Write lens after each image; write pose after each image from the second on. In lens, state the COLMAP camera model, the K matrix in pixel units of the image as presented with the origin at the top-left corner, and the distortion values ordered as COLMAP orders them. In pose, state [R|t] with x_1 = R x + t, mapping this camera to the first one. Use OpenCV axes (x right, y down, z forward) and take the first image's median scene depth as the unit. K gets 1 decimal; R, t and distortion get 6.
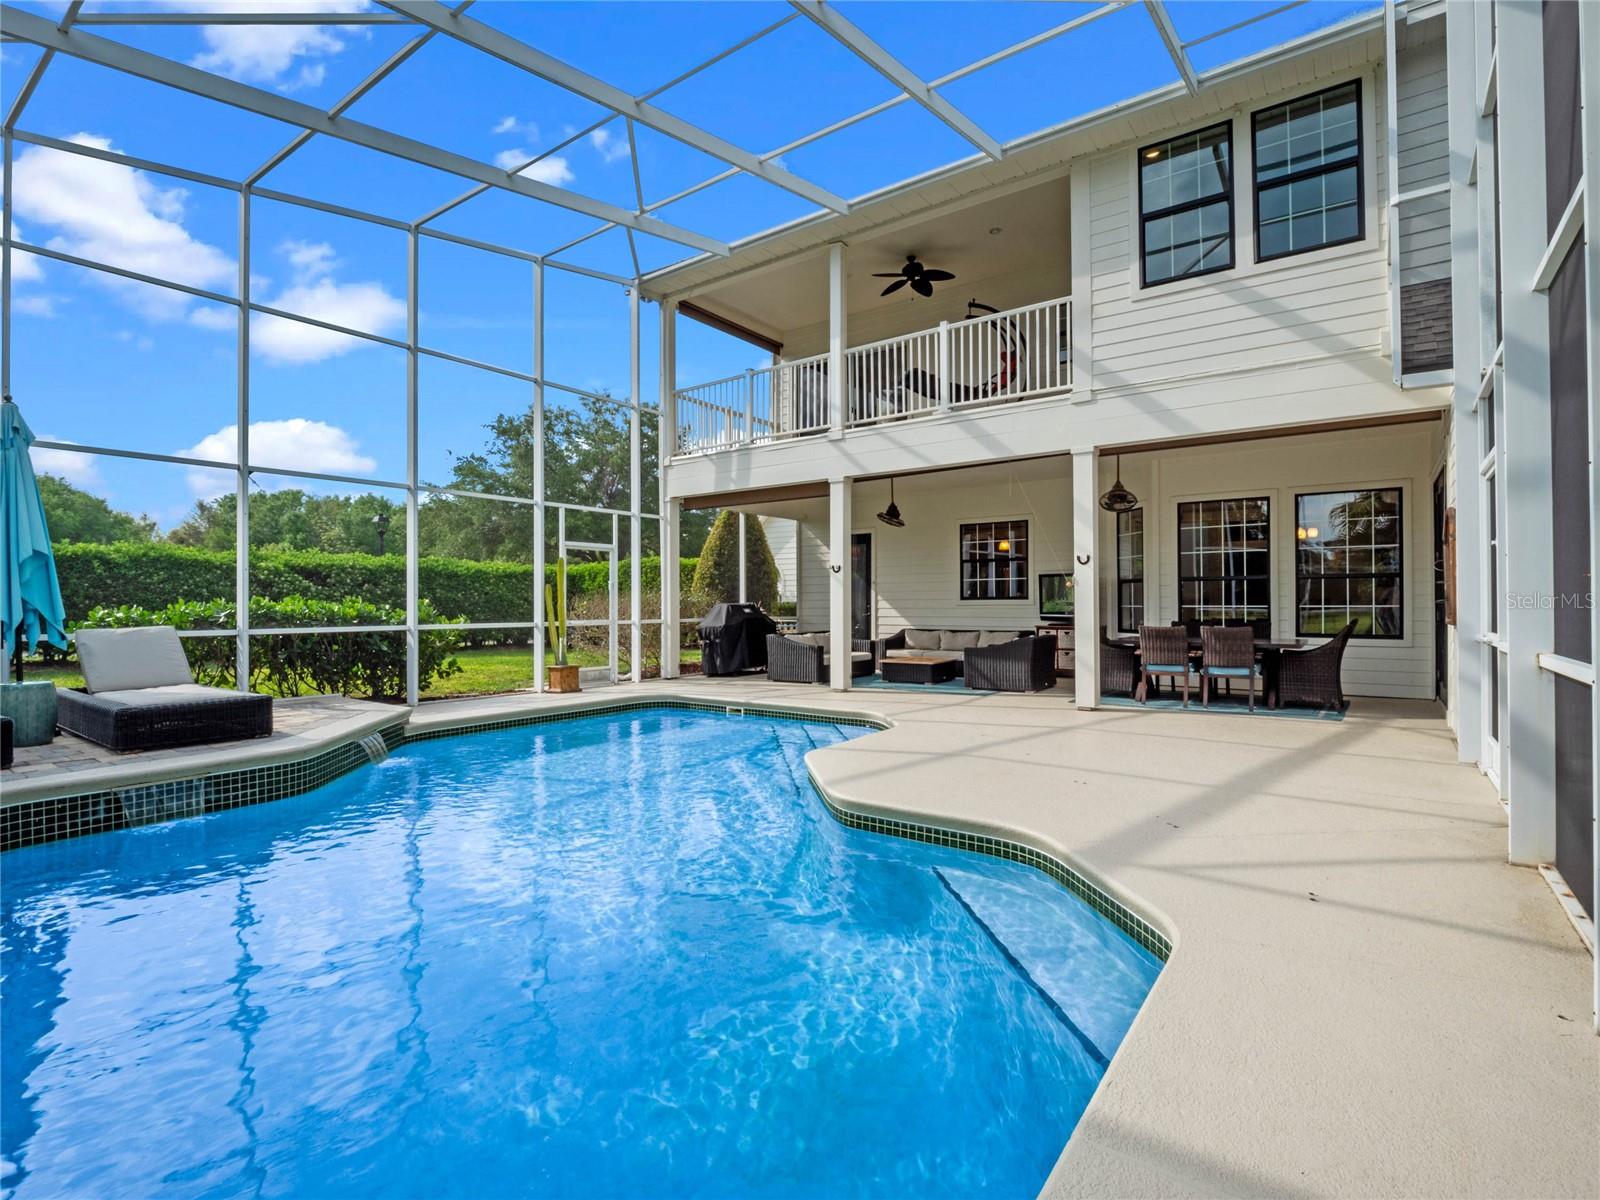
lens RADIAL K [[784.6, 0, 798.3], [0, 784.6, 598.1], [0, 0, 1]] dist [-0.007407, -0.004549]
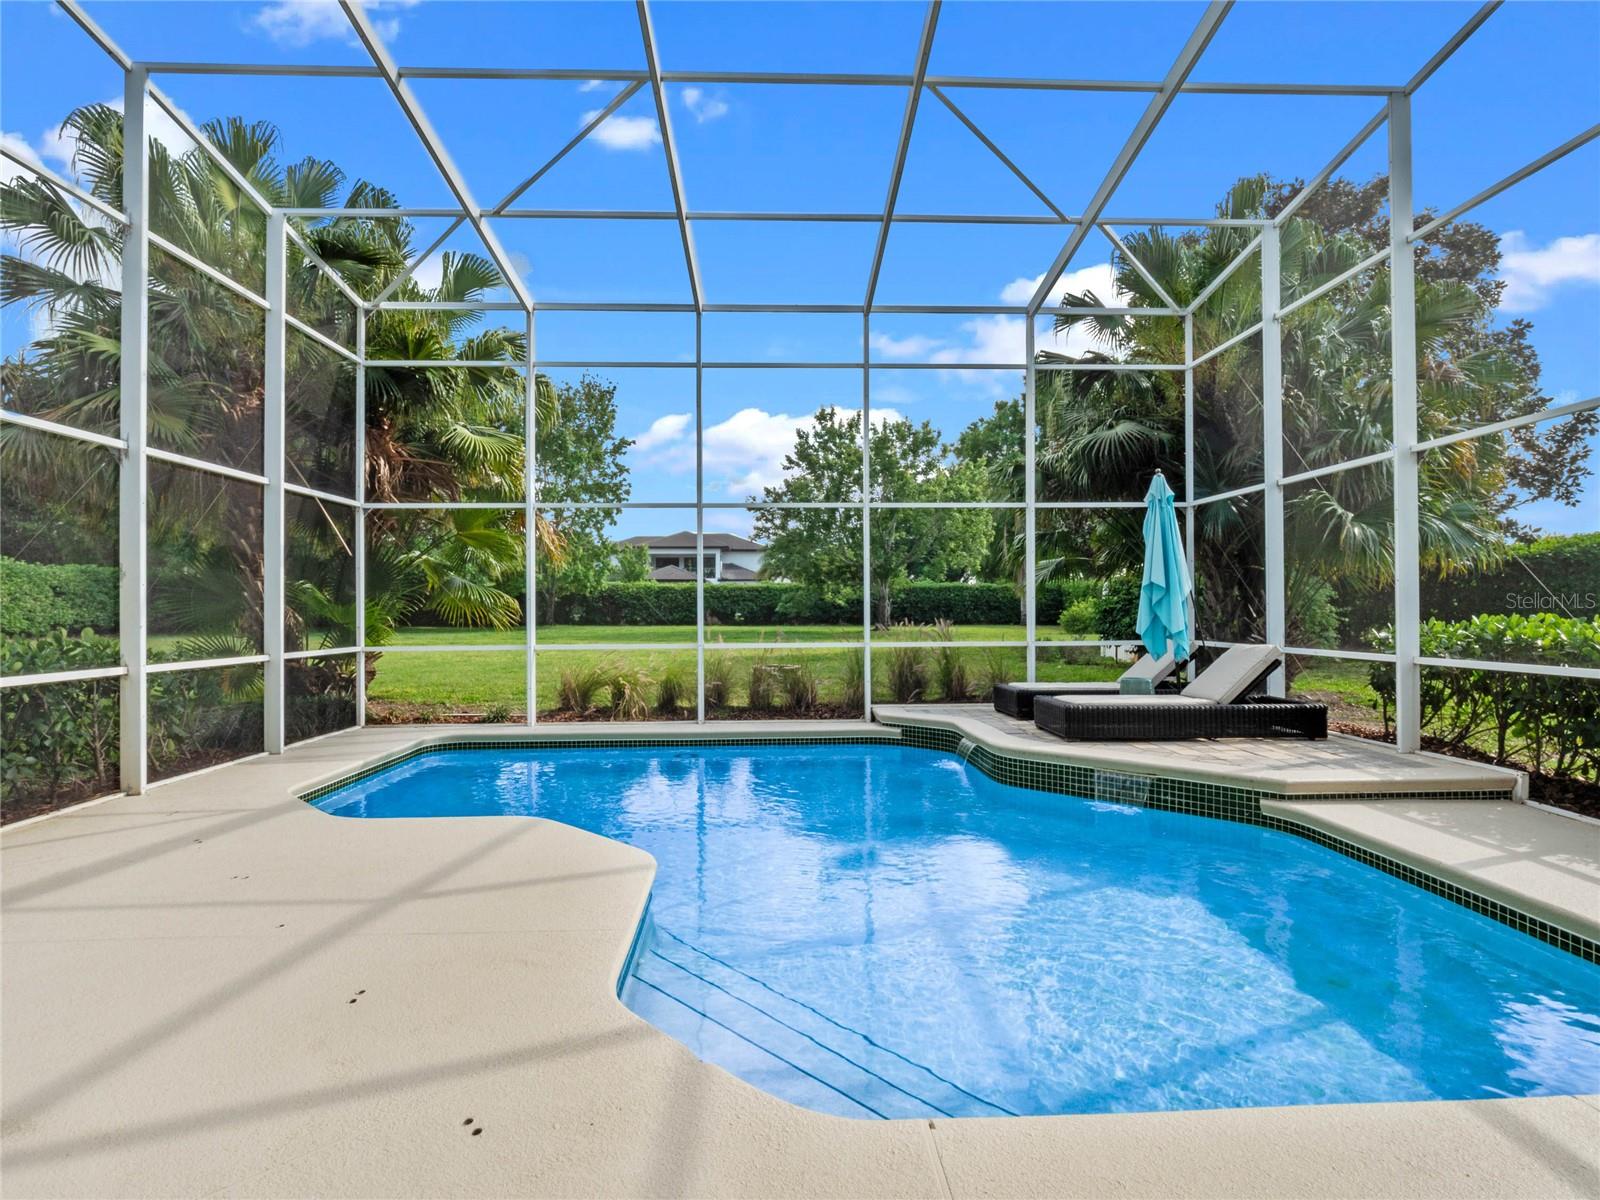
lens RADIAL K [[824.4, 0, 803.3], [0, 824.4, 598.4], [0, 0, 1]] dist [0.005917, -0.004254]
pose [[-0.780560, 0.000226, -0.625081, 0.207099], [0.013516, 0.999772, -0.016517, -0.008990], [0.624935, -0.021341, -0.780385, 0.940042]]
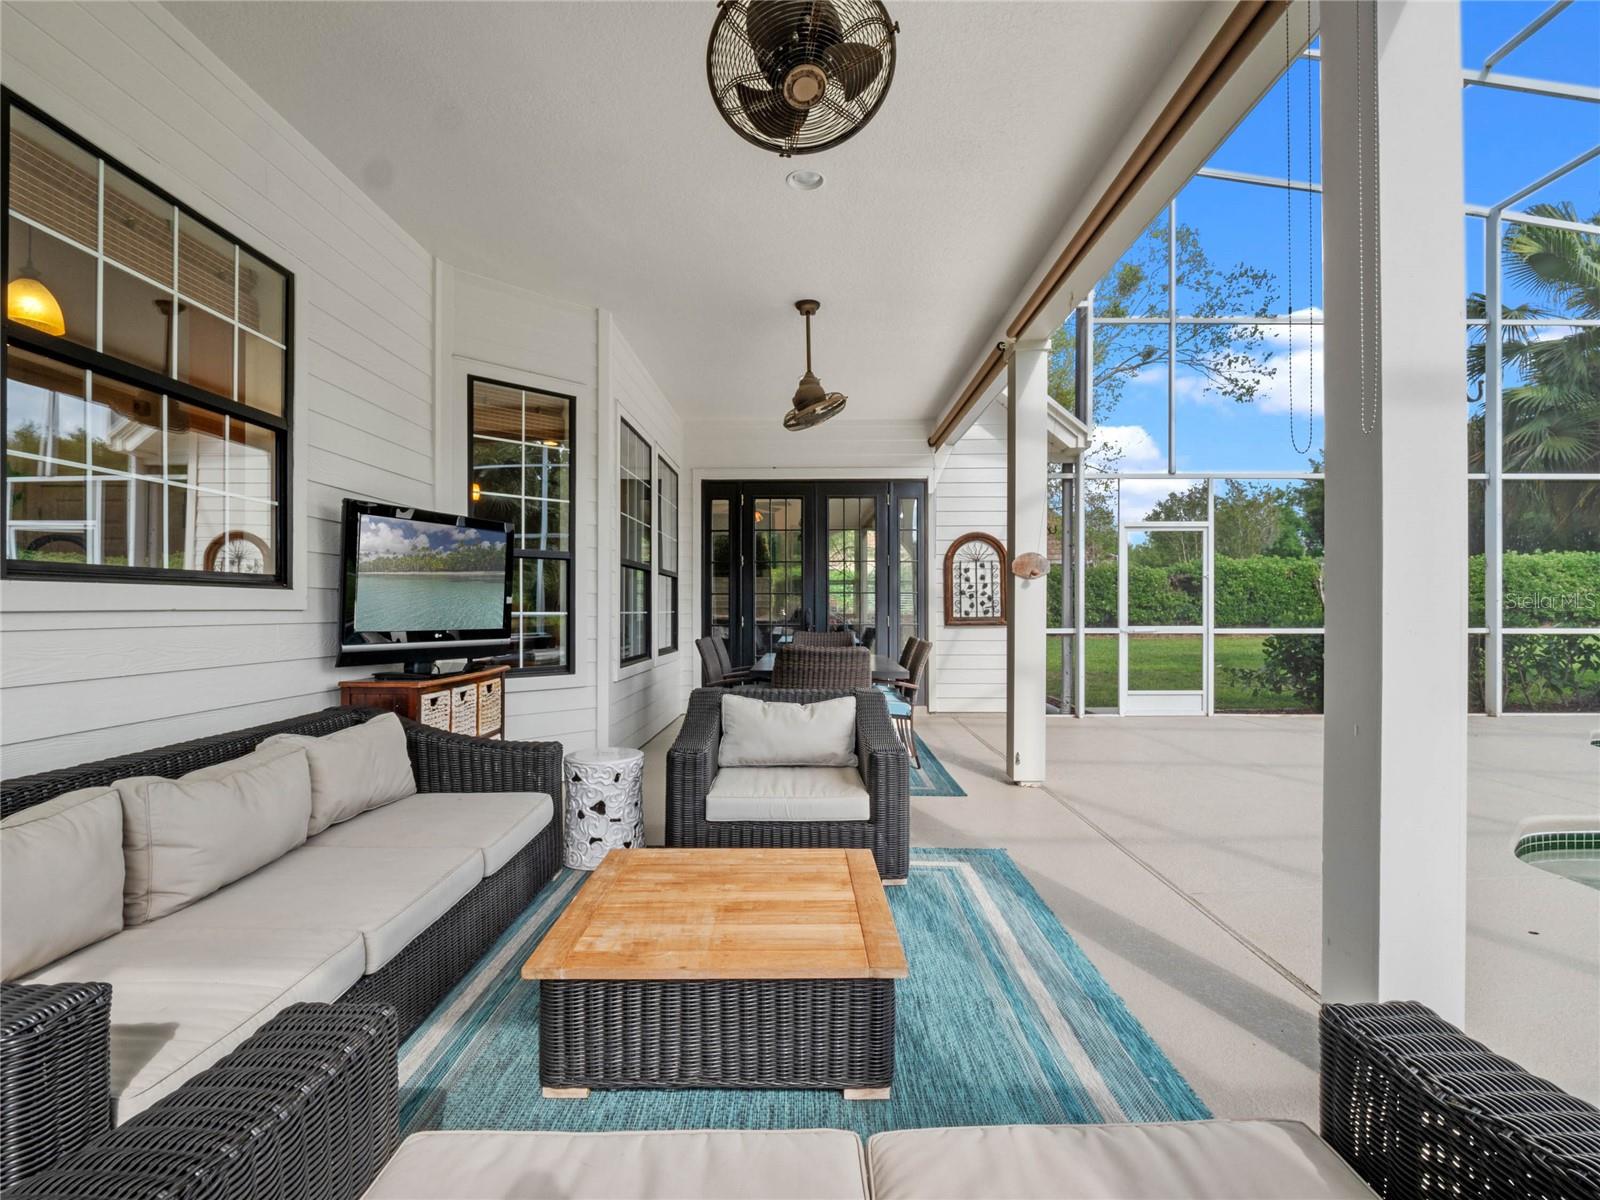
lens RADIAL K [[784.6, 0, 806.9], [0, 784.6, 609.8], [0, 0, 1]] dist [-0.007407, -0.004549]
pose [[-0.595702, 0.001859, 0.803203, -0.007370], [-0.003286, 0.999983, -0.004751, 0.010024], [-0.803199, -0.005469, -0.595686, 1.224832]]
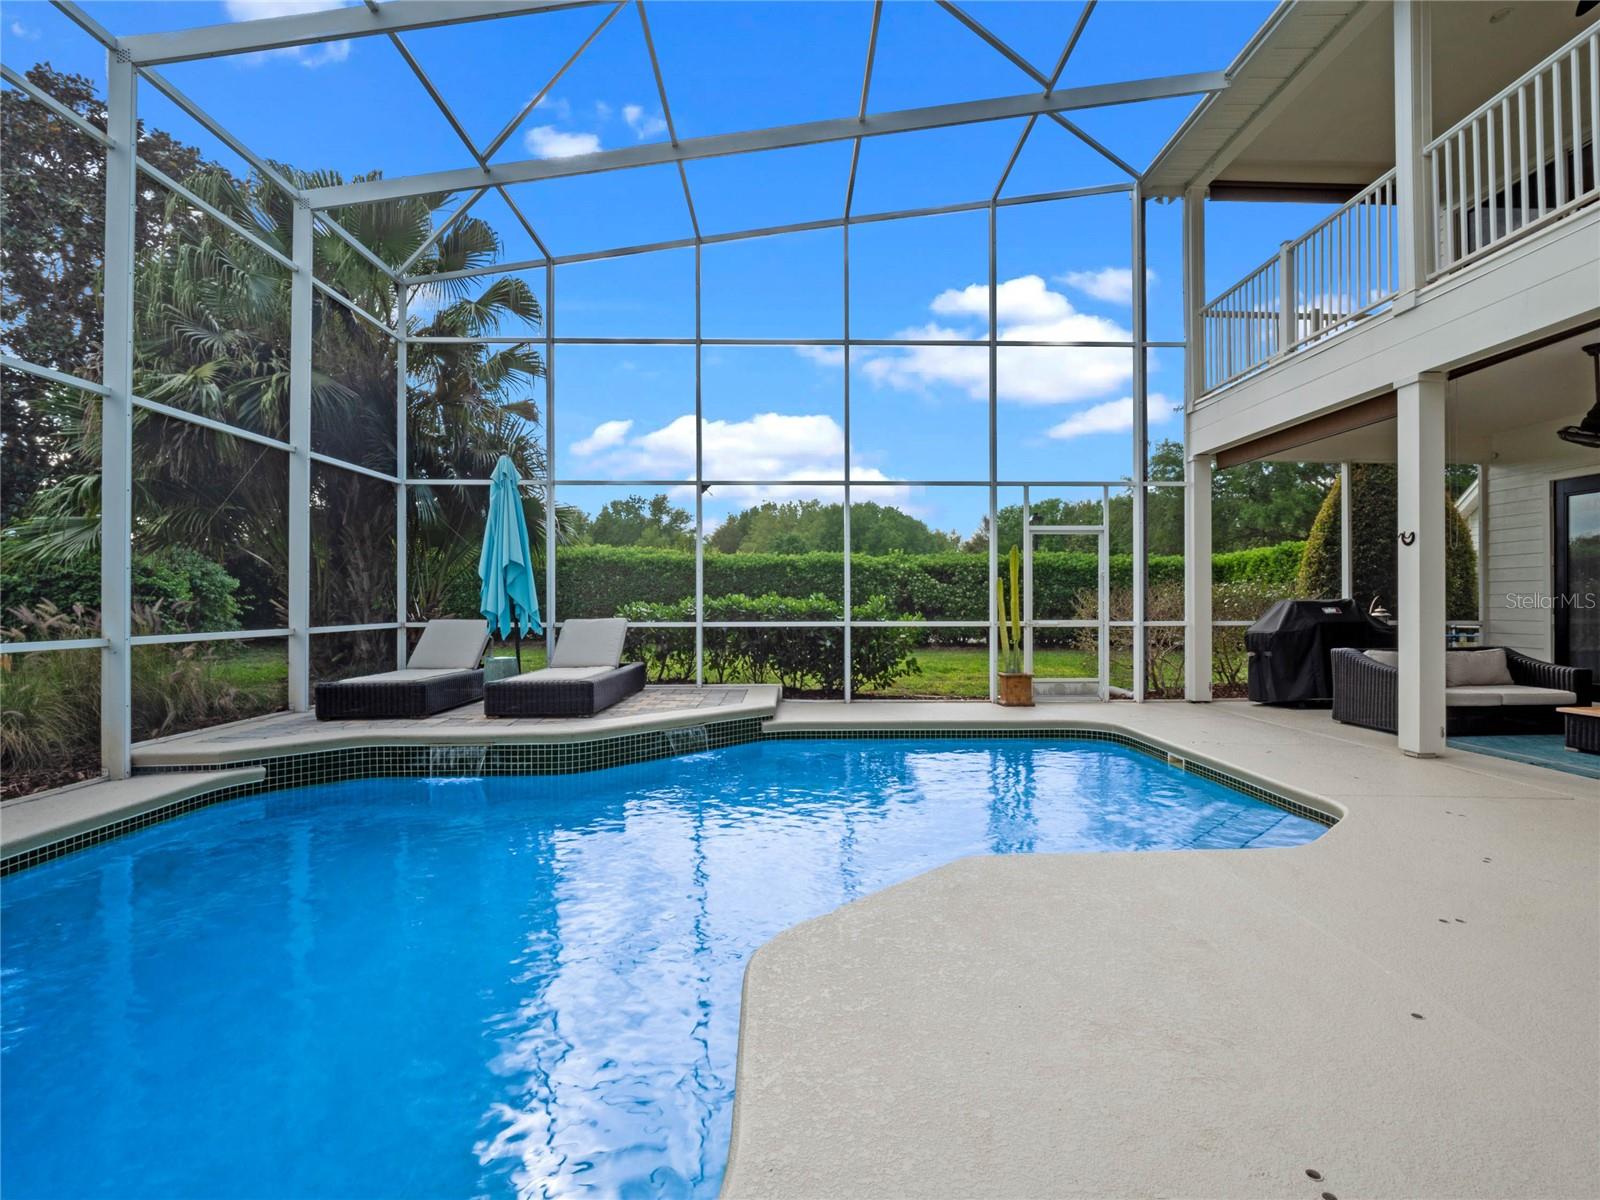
lens RADIAL K [[784.6, 0, 809.8], [0, 784.6, 597.8], [0, 0, 1]] dist [-0.007407, -0.004549]
pose [[0.612488, -0.002443, -0.790476, 0.227983], [0.005610, 0.999983, 0.001256, 0.002823], [0.790460, -0.005204, 0.612491, 0.310872]]
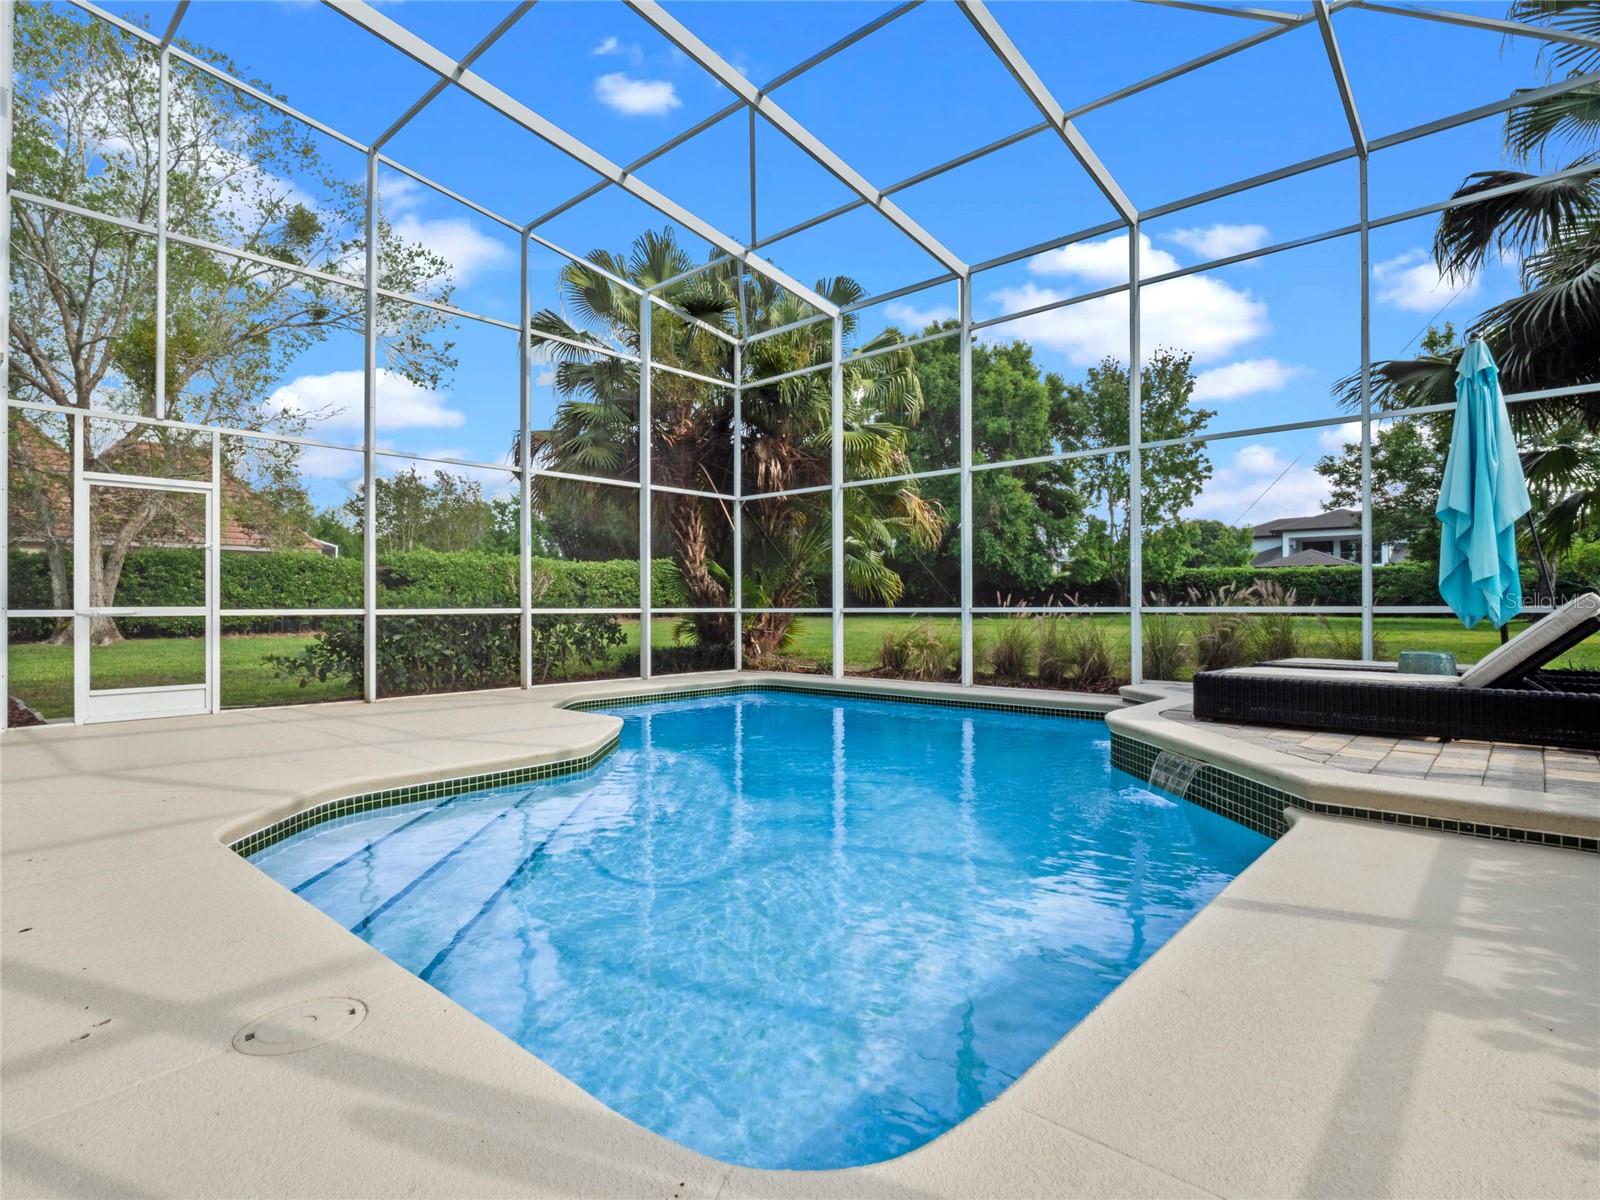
lens RADIAL K [[824.4, 0, 803.8], [0, 824.4, 596.1], [0, 0, 1]] dist [0.005917, -0.004254]
pose [[-0.996361, 0.007927, 0.084863, -0.175187], [0.006101, 0.999745, -0.021752, 0.031161], [-0.085014, -0.021155, -0.996155, 1.082036]]
